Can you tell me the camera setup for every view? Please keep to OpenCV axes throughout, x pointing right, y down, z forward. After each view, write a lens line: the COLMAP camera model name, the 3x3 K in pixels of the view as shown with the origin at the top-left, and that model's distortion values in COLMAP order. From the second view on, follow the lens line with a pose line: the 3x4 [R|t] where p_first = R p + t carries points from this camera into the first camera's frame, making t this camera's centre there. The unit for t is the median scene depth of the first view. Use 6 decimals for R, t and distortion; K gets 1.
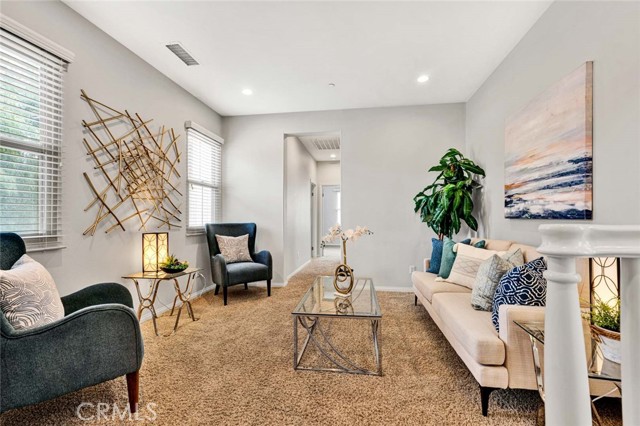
lens RADIAL K [[263.0, 0, 321.9], [0, 263.0, 214.1], [0, 0, 1]] dist [-0.002521, -0.000077]
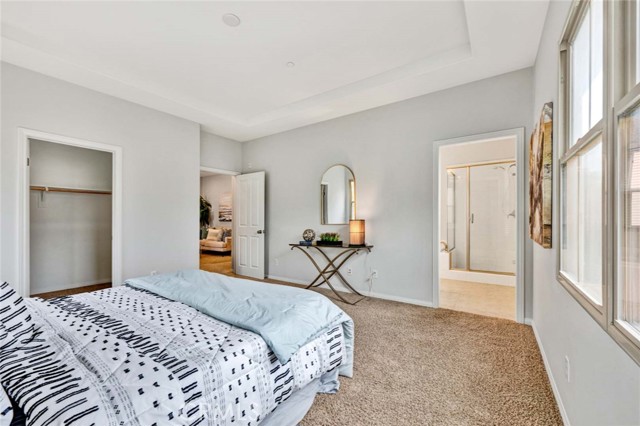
lens RADIAL K [[263.0, 0, 319.7], [0, 263.0, 215.8], [0, 0, 1]] dist [-0.002521, -0.000077]
pose [[0.433077, 0.009396, 0.901308, -2.423367], [-0.016766, 0.999857, -0.002367, -0.084727], [-0.901201, -0.014086, 0.433172, -2.231926]]
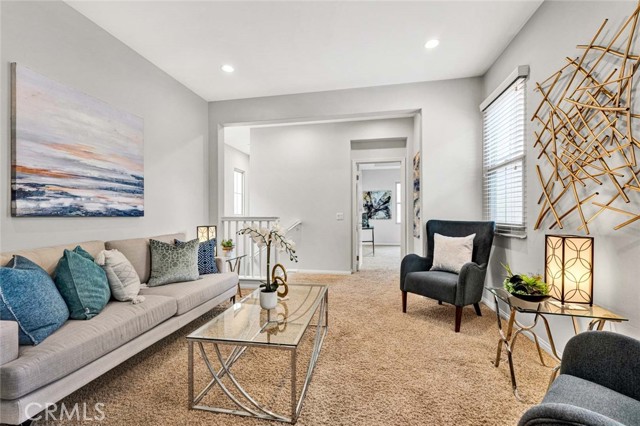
lens RADIAL K [[263.0, 0, 317.3], [0, 263.0, 215.3], [0, 0, 1]] dist [-0.002521, -0.000077]
pose [[-0.999555, 0.005385, 0.029324, -0.085578], [0.004907, 0.999855, -0.016323, 0.036269], [-0.029408, -0.016172, -0.999437, 2.083643]]
